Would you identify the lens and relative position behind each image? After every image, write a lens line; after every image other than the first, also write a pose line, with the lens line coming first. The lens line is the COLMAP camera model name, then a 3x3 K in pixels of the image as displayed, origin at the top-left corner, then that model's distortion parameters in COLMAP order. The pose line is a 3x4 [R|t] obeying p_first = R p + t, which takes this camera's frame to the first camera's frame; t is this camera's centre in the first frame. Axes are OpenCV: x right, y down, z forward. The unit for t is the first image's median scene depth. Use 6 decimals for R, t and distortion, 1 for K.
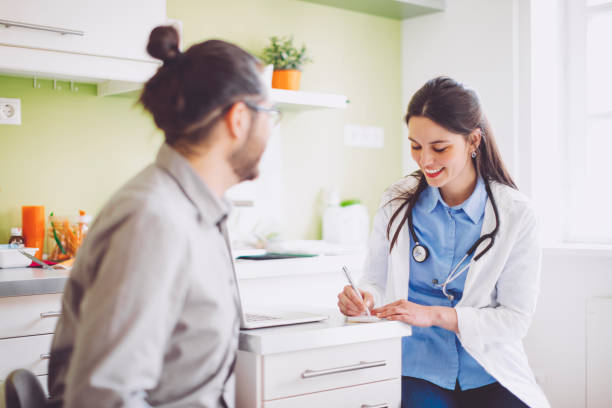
lens RADIAL K [[1004.3, 0, 298.5], [0, 1004.3, 216.8], [0, 0, 1]] dist [-0.003548, 0.000000]
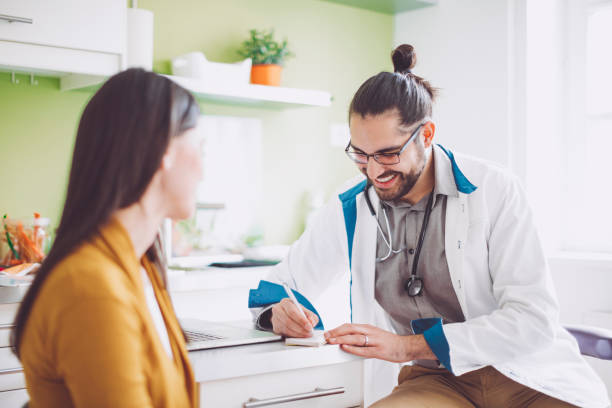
lens RADIAL K [[1004.3, 0, 314.2], [0, 1004.3, 177.3], [0, 0, 1]] dist [-0.003548, 0.000000]
pose [[0.999976, 0.006877, -0.001133, 0.035275], [-0.006918, 0.999136, -0.040985, -0.002531], [0.000850, 0.040992, 0.999159, 0.063546]]
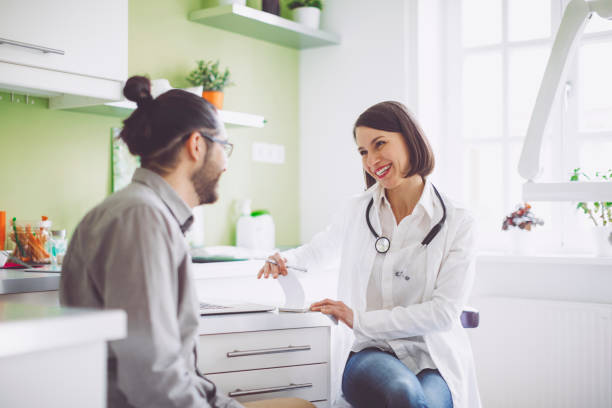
lens RADIAL K [[1004.3, 0, 319.2], [0, 1004.3, 195.3], [0, 0, 1]] dist [-0.003548, 0.000000]
pose [[0.969975, 0.016314, 0.242658, -0.165459], [-0.007347, 0.999258, -0.037811, 0.008570], [-0.243095, 0.034893, 0.969375, -0.092665]]
